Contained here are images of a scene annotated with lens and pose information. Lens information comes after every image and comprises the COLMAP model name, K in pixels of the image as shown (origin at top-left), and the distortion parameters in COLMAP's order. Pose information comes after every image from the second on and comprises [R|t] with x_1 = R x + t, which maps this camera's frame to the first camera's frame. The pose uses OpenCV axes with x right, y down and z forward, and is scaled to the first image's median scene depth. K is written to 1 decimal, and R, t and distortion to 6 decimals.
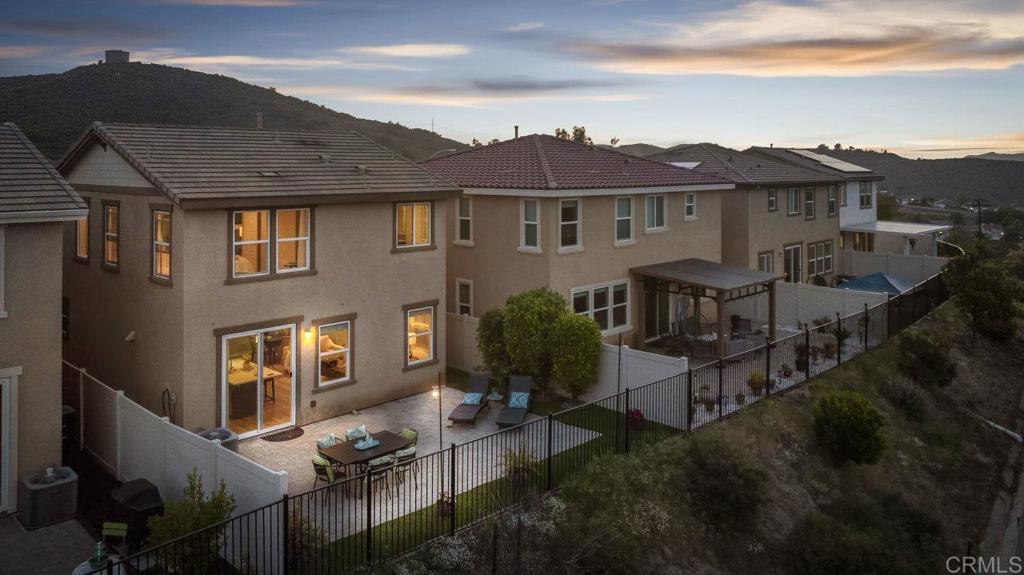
lens RADIAL K [[754.1, 0, 513.4], [0, 754.1, 163.3], [0, 0, 1]] dist [-0.010181, -0.002893]
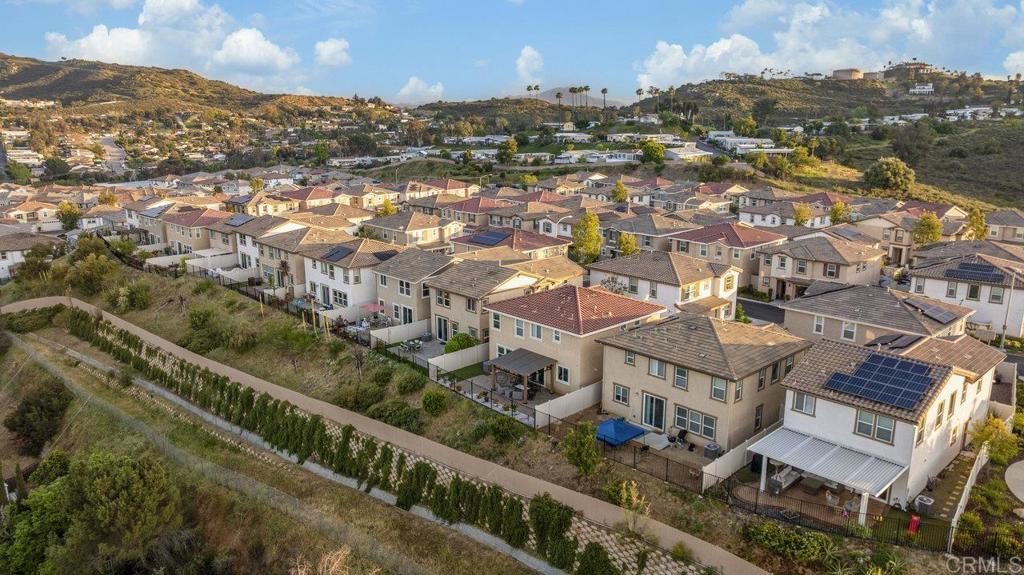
lens RADIAL K [[715.2, 0, 512.0], [0, 715.2, 287.5], [0, 0, 1]] dist [-0.053941, 0.064698]
pose [[-0.068712, 0.235579, -0.969423, 2.570663], [0.008528, 0.971823, 0.235558, -0.652543], [0.997600, 0.007918, -0.068785, 1.229215]]
